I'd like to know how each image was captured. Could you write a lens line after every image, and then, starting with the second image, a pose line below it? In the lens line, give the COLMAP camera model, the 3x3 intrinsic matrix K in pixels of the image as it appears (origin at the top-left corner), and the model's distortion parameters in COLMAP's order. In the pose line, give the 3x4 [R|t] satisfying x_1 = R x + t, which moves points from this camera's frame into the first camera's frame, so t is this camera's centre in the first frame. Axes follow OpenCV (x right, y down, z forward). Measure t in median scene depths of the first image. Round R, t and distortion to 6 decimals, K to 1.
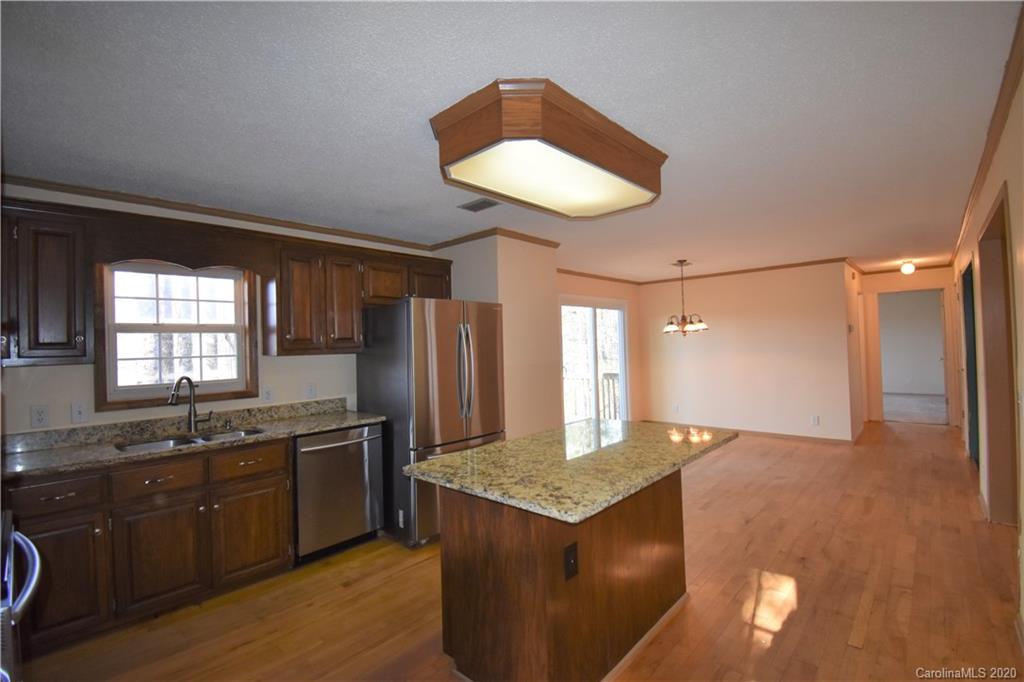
lens RADIAL K [[455.7, 0, 520.2], [0, 455.7, 338.1], [0, 0, 1]] dist [0.036245, -0.036462]
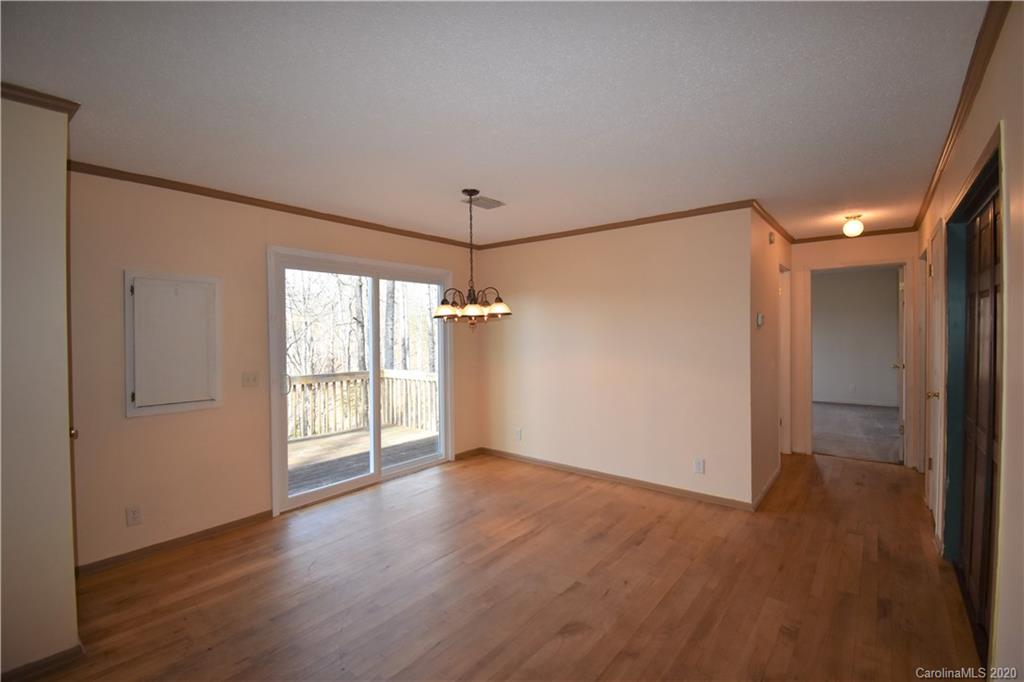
lens RADIAL K [[461.0, 0, 512.0], [0, 461.0, 341.0], [0, 0, 1]] dist [-0.000298, -0.010975]
pose [[0.998046, 0.019653, 0.059312, 0.655786], [-0.021331, 0.999386, 0.027796, -0.004668], [-0.058729, -0.029007, 0.997852, 0.752640]]
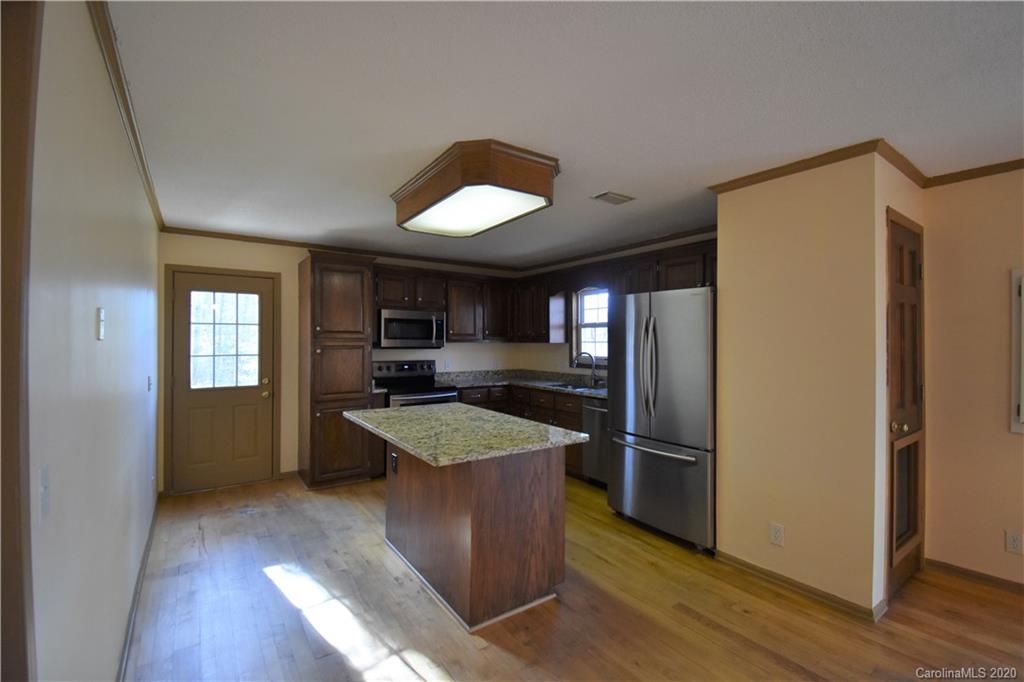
lens RADIAL K [[455.7, 0, 520.2], [0, 455.7, 338.1], [0, 0, 1]] dist [0.036245, -0.036462]
pose [[-0.218184, 0.025610, -0.975572, 0.944861], [0.019056, 0.999577, 0.021978, -0.014721], [0.975722, -0.013795, -0.218579, 1.035544]]
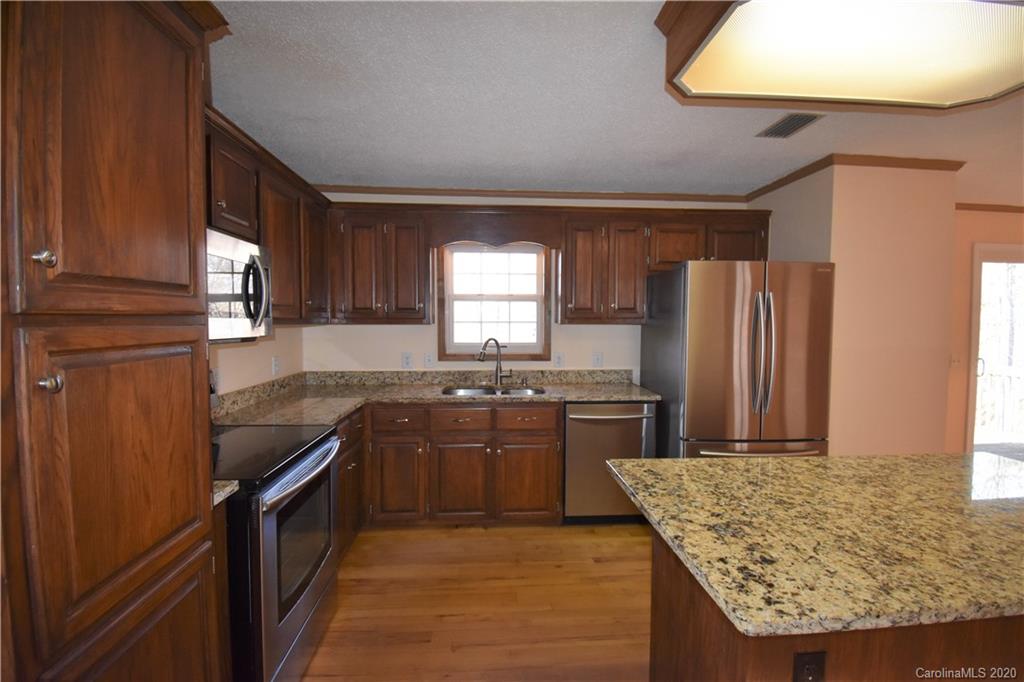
lens RADIAL K [[455.7, 0, 520.2], [0, 455.7, 338.1], [0, 0, 1]] dist [0.036245, -0.036462]
pose [[0.723146, 0.061746, -0.687930, 0.127368], [-0.016216, 0.997239, 0.072462, -0.003360], [0.690505, -0.041245, 0.722151, 0.175809]]
